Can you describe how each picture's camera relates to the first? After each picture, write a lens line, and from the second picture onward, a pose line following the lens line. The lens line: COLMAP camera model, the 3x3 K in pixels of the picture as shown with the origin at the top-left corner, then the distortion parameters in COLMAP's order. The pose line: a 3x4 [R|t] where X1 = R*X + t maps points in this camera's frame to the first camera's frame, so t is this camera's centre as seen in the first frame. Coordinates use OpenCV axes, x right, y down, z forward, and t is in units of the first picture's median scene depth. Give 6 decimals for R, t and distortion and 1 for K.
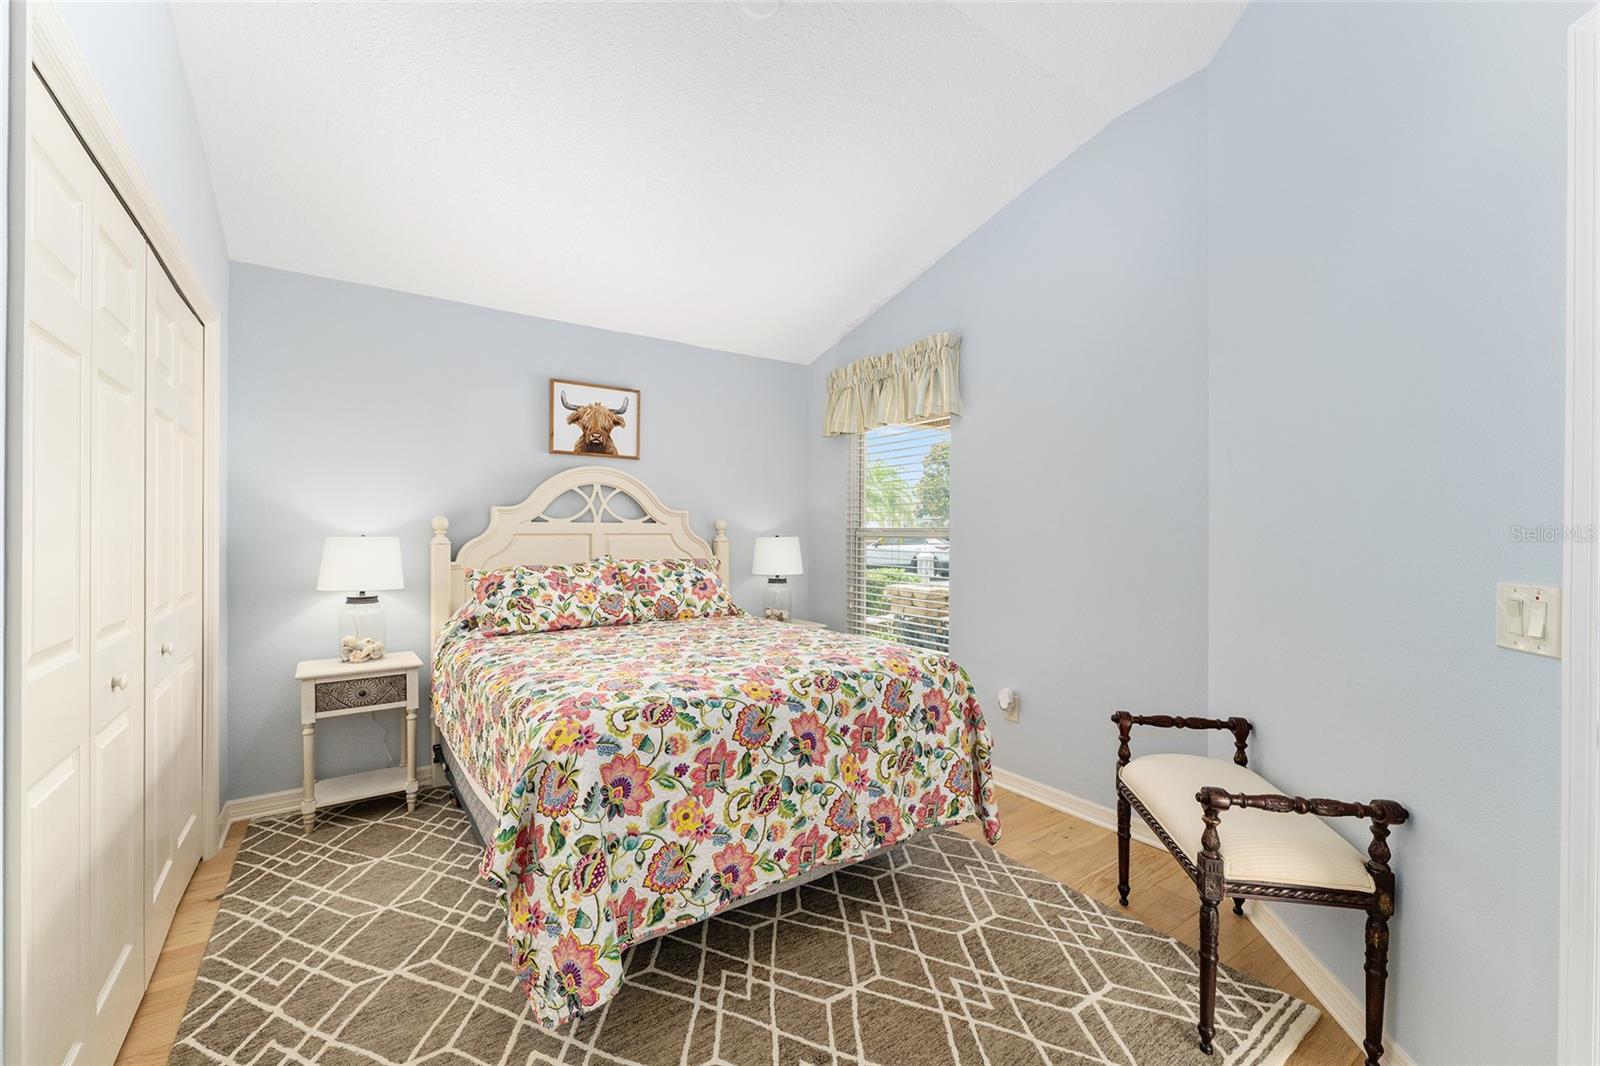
lens RADIAL K [[653.8, 0, 801.3], [0, 653.8, 534.2], [0, 0, 1]] dist [-0.000840, -0.000076]
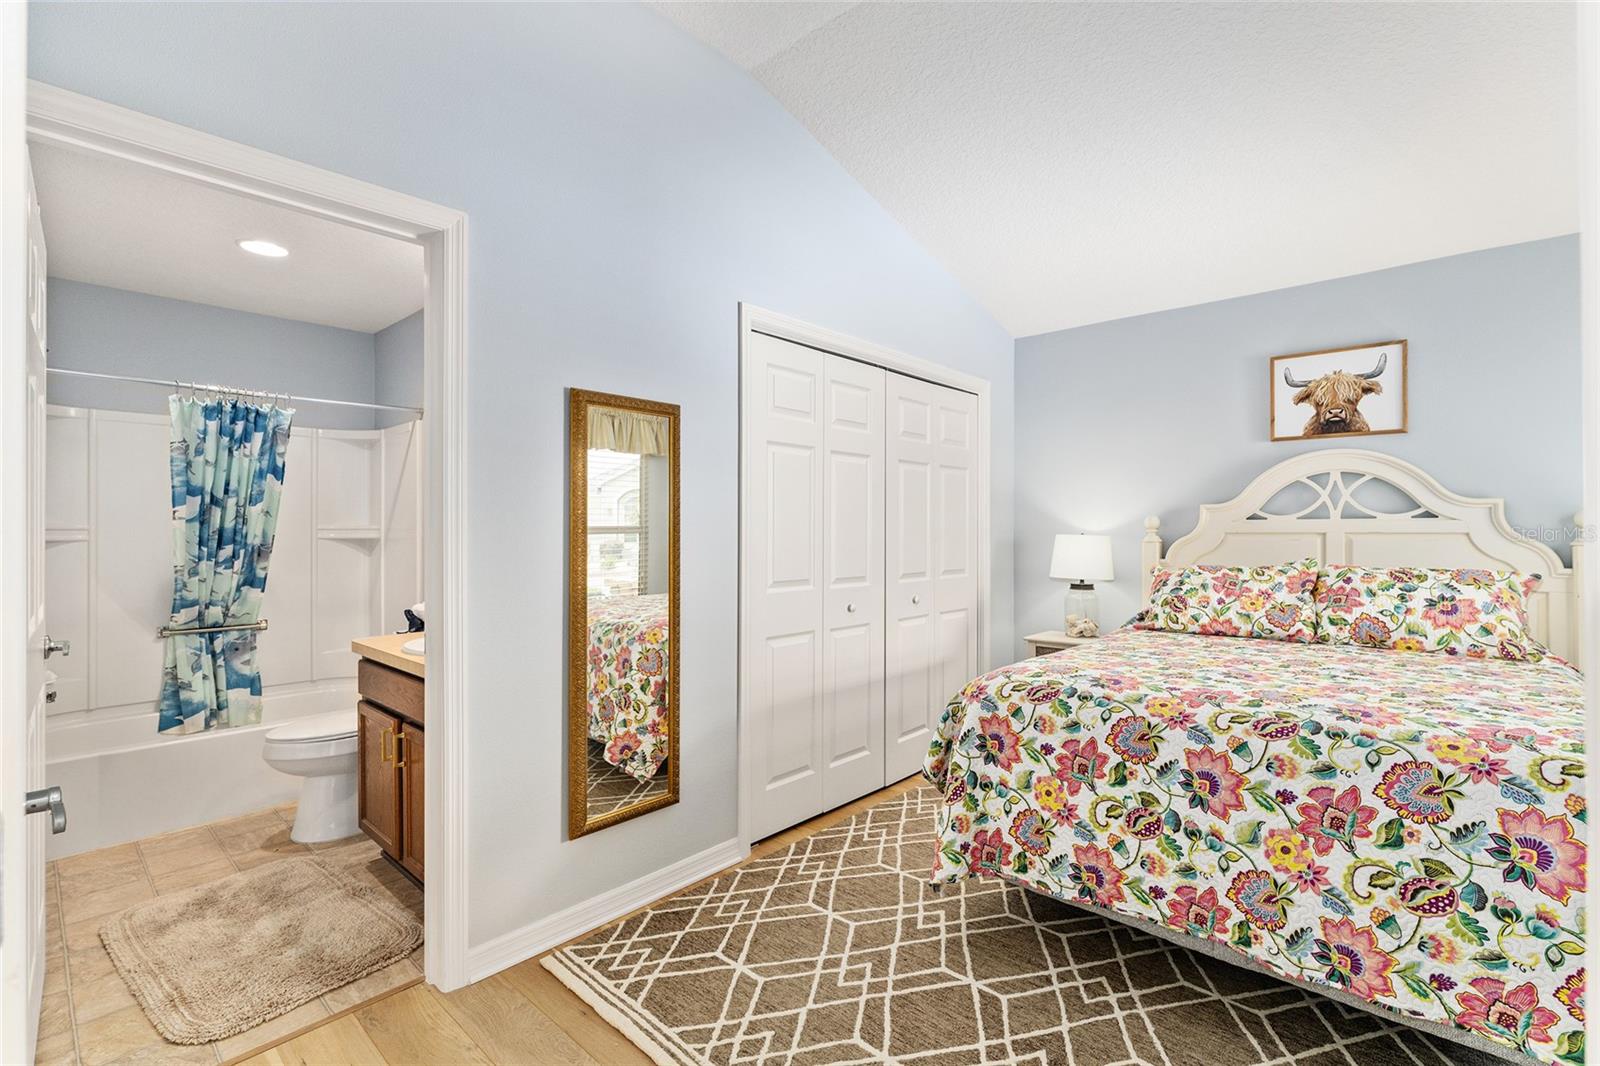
lens RADIAL K [[723.6, 0, 797.8], [0, 723.6, 527.7], [0, 0, 1]] dist [-0.002533, 0.000852]
pose [[0.210740, -0.005879, -0.977524, 0.561958], [-0.003712, 0.999970, -0.006814, 0.002228], [0.977535, 0.005065, 0.210712, 0.212930]]
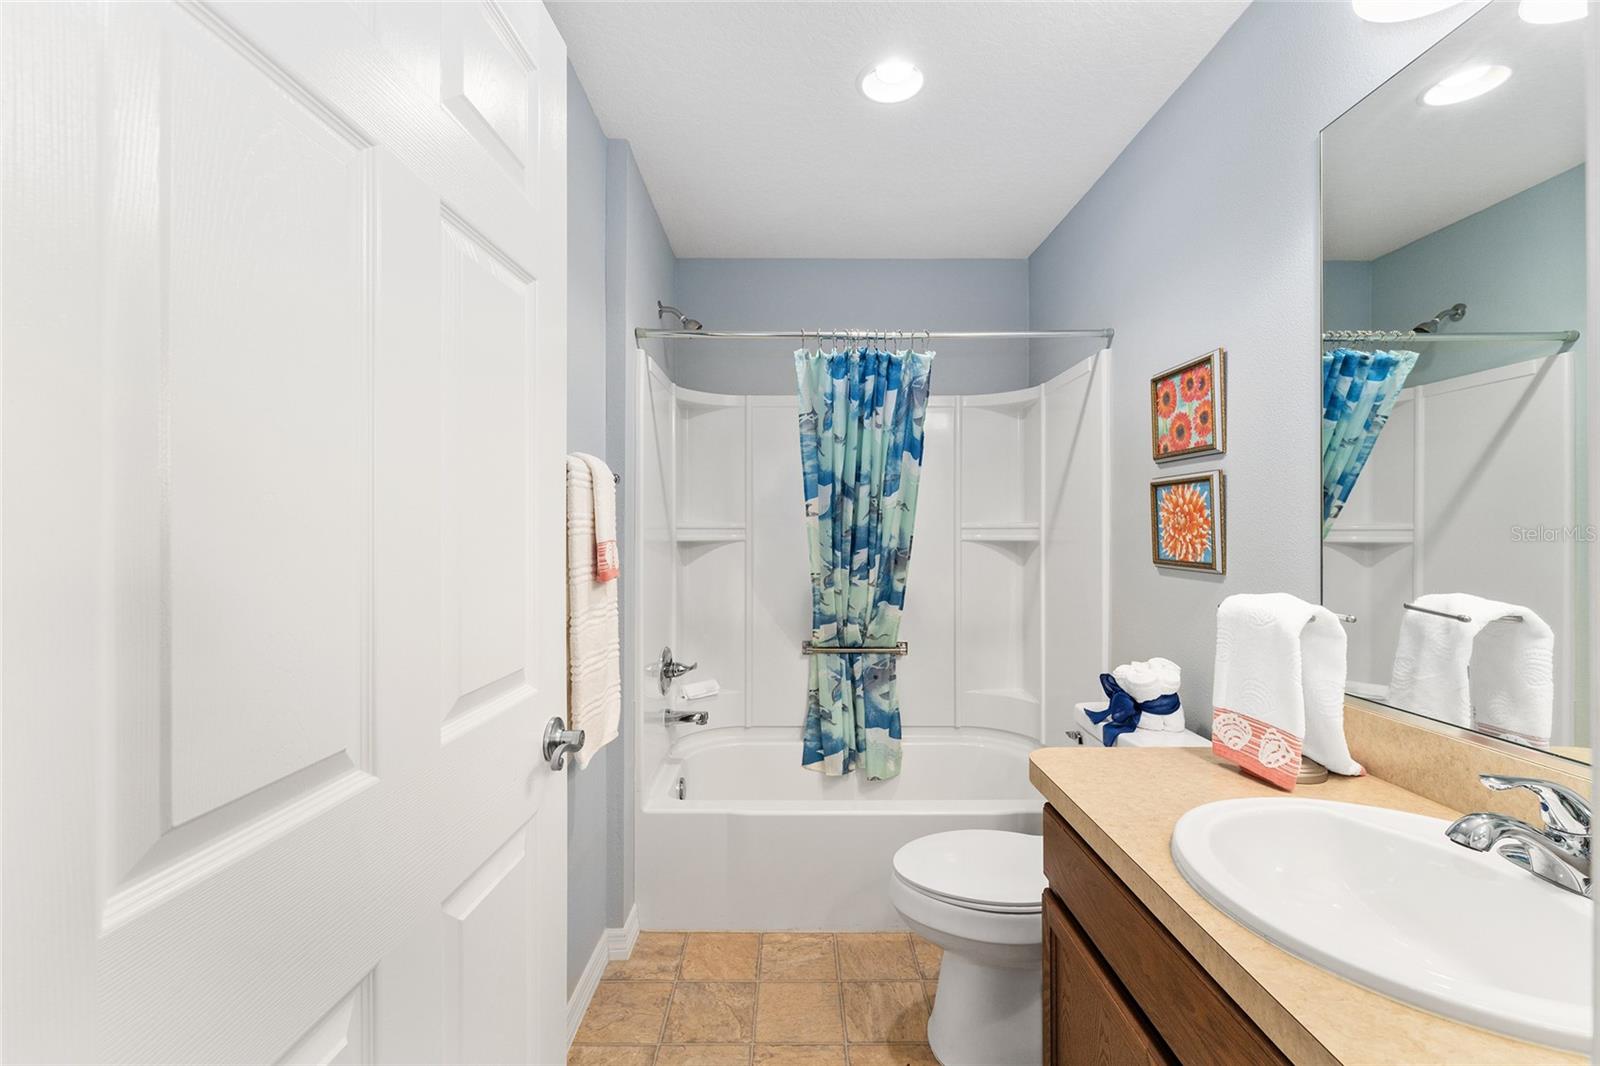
lens RADIAL K [[669.8, 0, 799.6], [0, 669.8, 528.7], [0, 0, 1]] dist [-0.000480, -0.000014]
pose [[-0.566215, -0.002242, -0.824254, -0.074648], [-0.005500, 0.999984, 0.001058, 0.000625], [0.824239, 0.005133, -0.566219, -0.047360]]
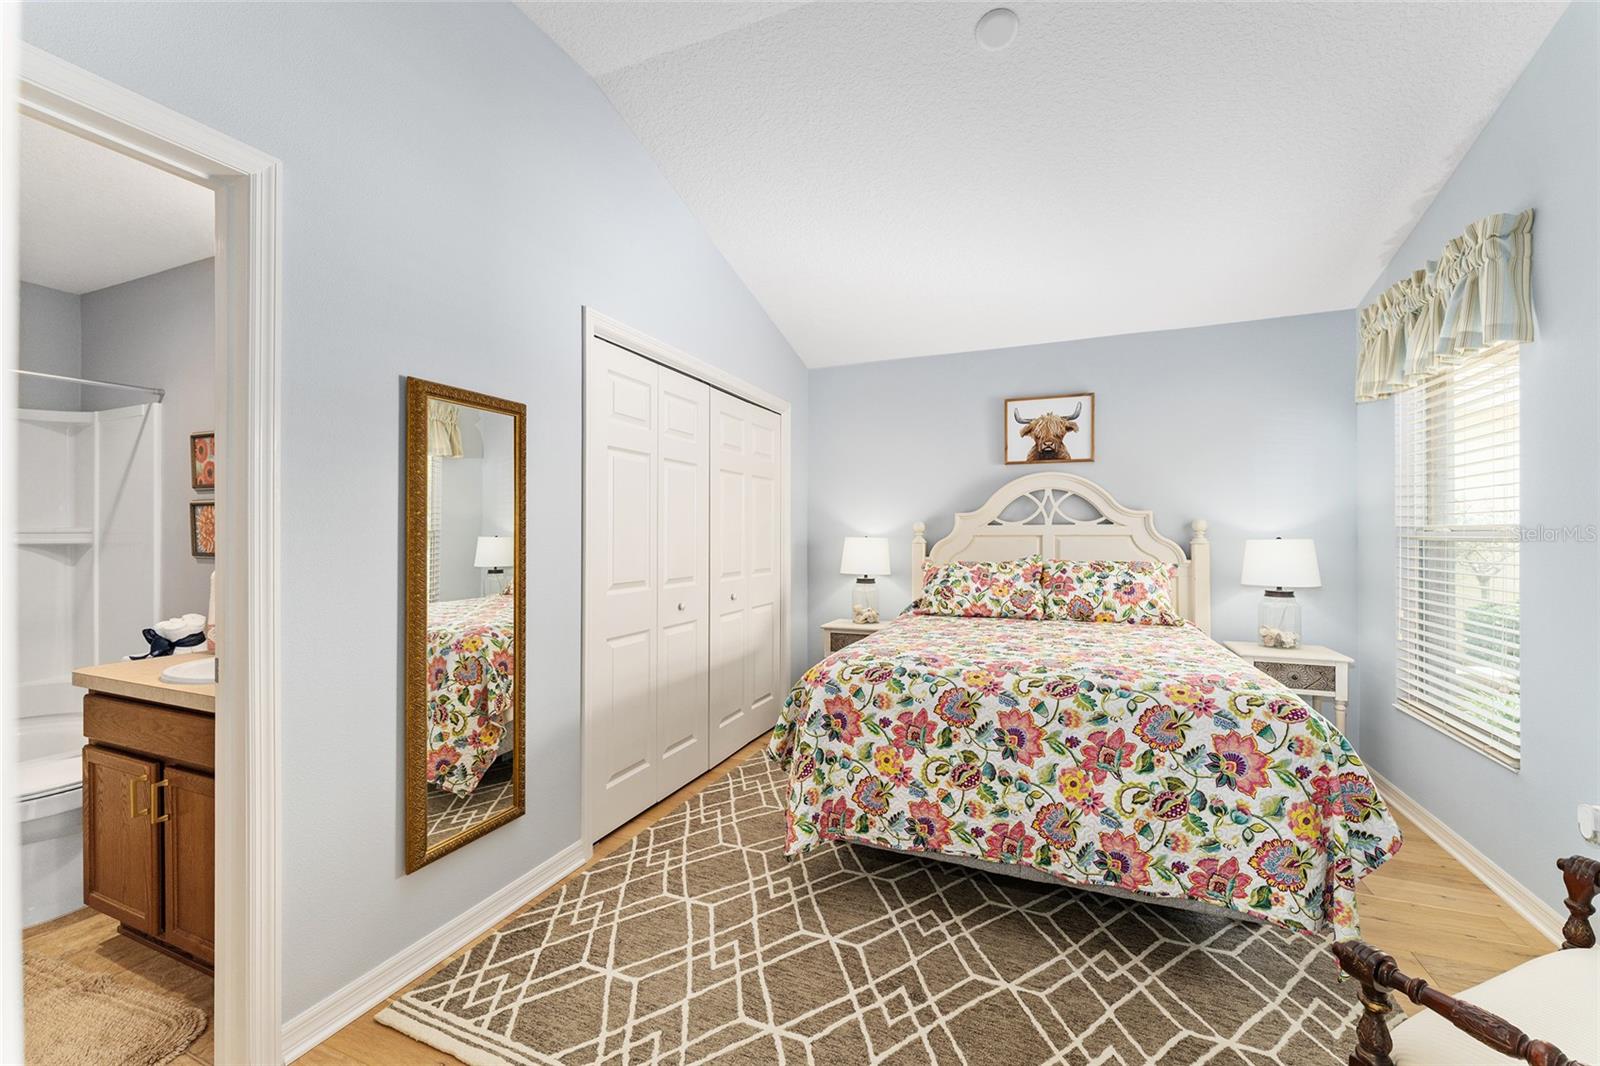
lens RADIAL K [[642.4, 0, 797.5], [0, 642.4, 531.7], [0, 0, 1]] dist [-0.000860, -0.000197]
pose [[0.528567, -0.005965, -0.848871, 0.482029], [-0.001679, 0.999966, -0.008072, 0.003636], [0.848890, 0.005692, 0.528539, 0.127816]]
